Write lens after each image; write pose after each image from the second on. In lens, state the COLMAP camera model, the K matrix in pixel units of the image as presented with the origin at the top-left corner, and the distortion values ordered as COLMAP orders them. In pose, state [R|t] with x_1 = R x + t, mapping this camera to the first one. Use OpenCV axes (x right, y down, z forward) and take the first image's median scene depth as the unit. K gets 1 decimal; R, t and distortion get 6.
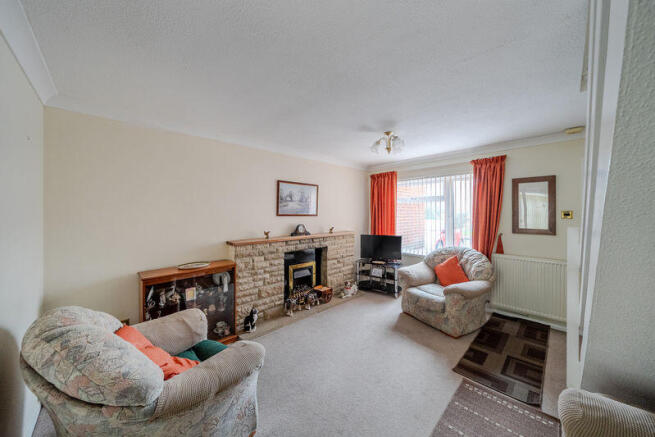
lens RADIAL K [[228.8, 0, 329.7], [0, 228.8, 216.4], [0, 0, 1]] dist [-0.006024, -0.000261]
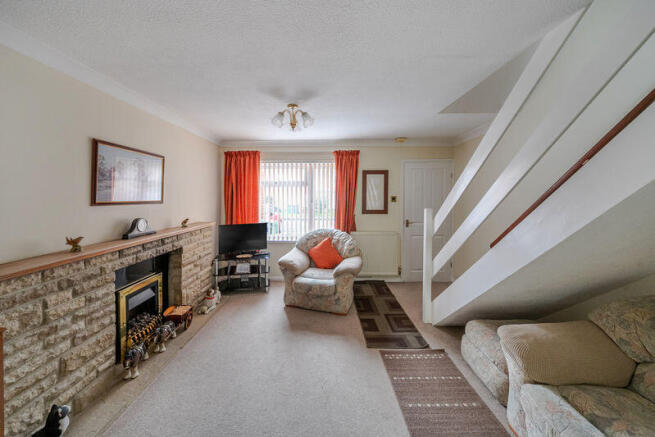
lens RADIAL K [[228.8, 0, 321.5], [0, 228.8, 201.2], [0, 0, 1]] dist [-0.006024, -0.000261]
pose [[0.715676, -0.016823, 0.698230, -0.229758], [0.011125, 0.999858, 0.012688, -0.014521], [-0.698344, -0.001313, 0.715761, 0.260317]]
